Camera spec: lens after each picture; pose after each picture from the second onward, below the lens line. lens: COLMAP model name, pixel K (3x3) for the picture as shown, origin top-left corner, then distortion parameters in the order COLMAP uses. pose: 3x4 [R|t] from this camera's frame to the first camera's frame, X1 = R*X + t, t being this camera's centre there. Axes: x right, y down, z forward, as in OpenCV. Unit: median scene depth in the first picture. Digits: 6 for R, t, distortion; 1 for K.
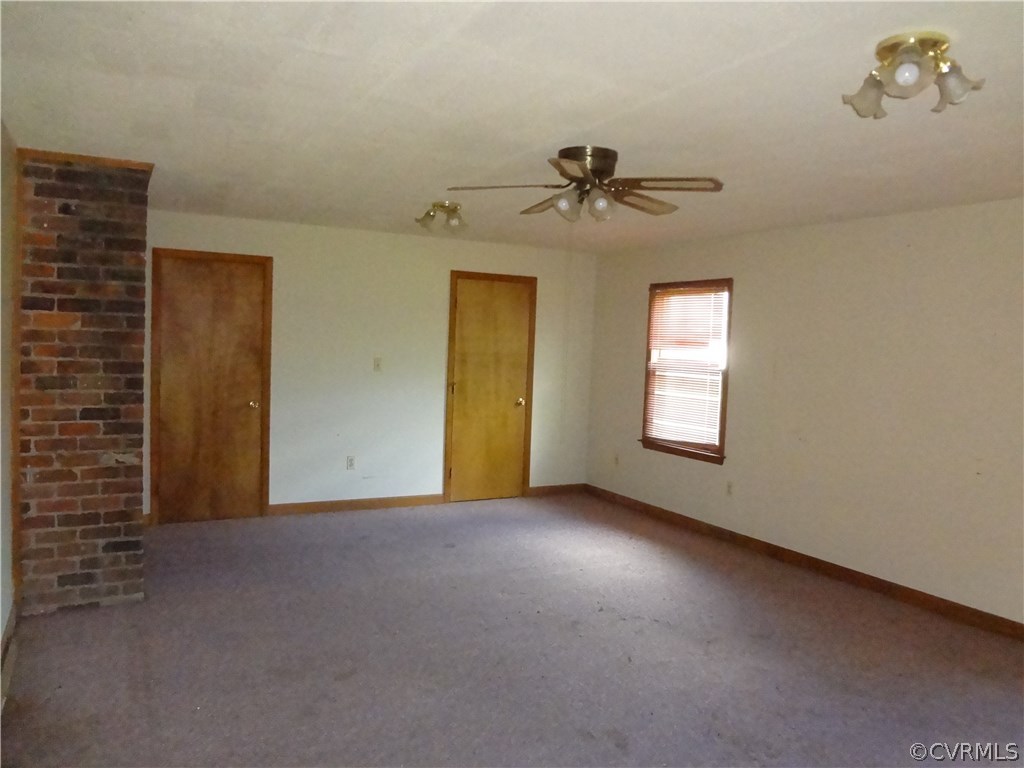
lens RADIAL K [[770.5, 0, 507.2], [0, 770.5, 384.6], [0, 0, 1]] dist [-0.037424, 0.008155]
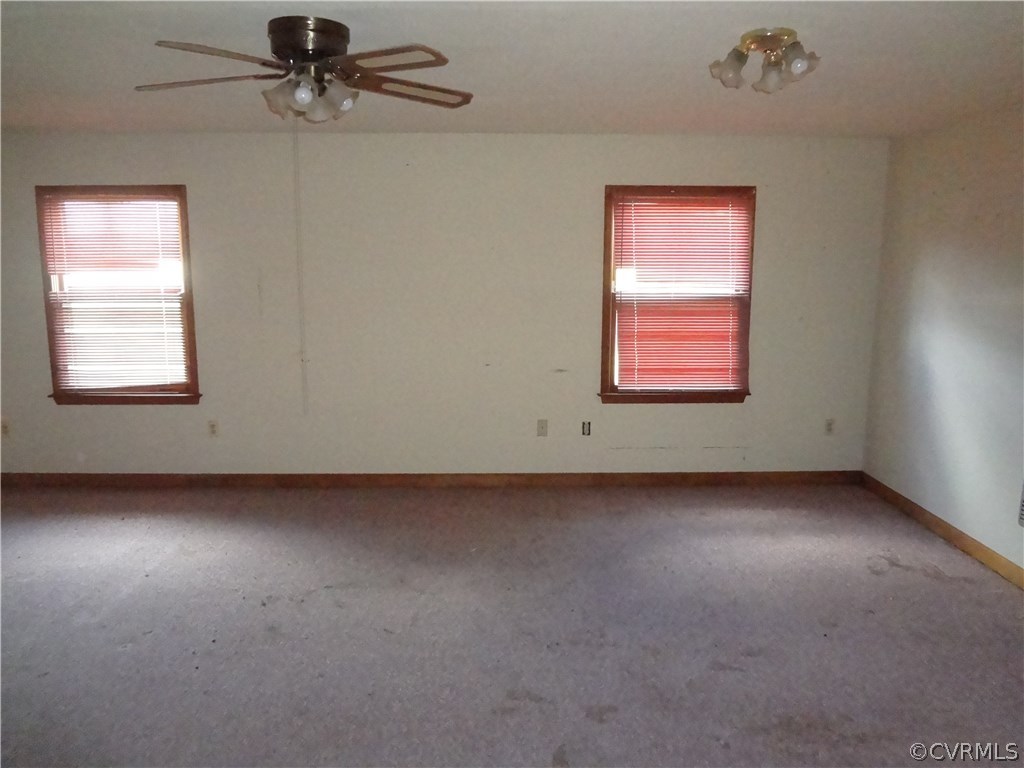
lens RADIAL K [[770.5, 0, 507.2], [0, 770.5, 384.6], [0, 0, 1]] dist [-0.037424, 0.008155]
pose [[0.451194, -0.183295, 0.873400, -0.318384], [0.064285, 0.982813, 0.173048, -0.045421], [-0.890108, -0.021932, 0.455222, 0.294824]]
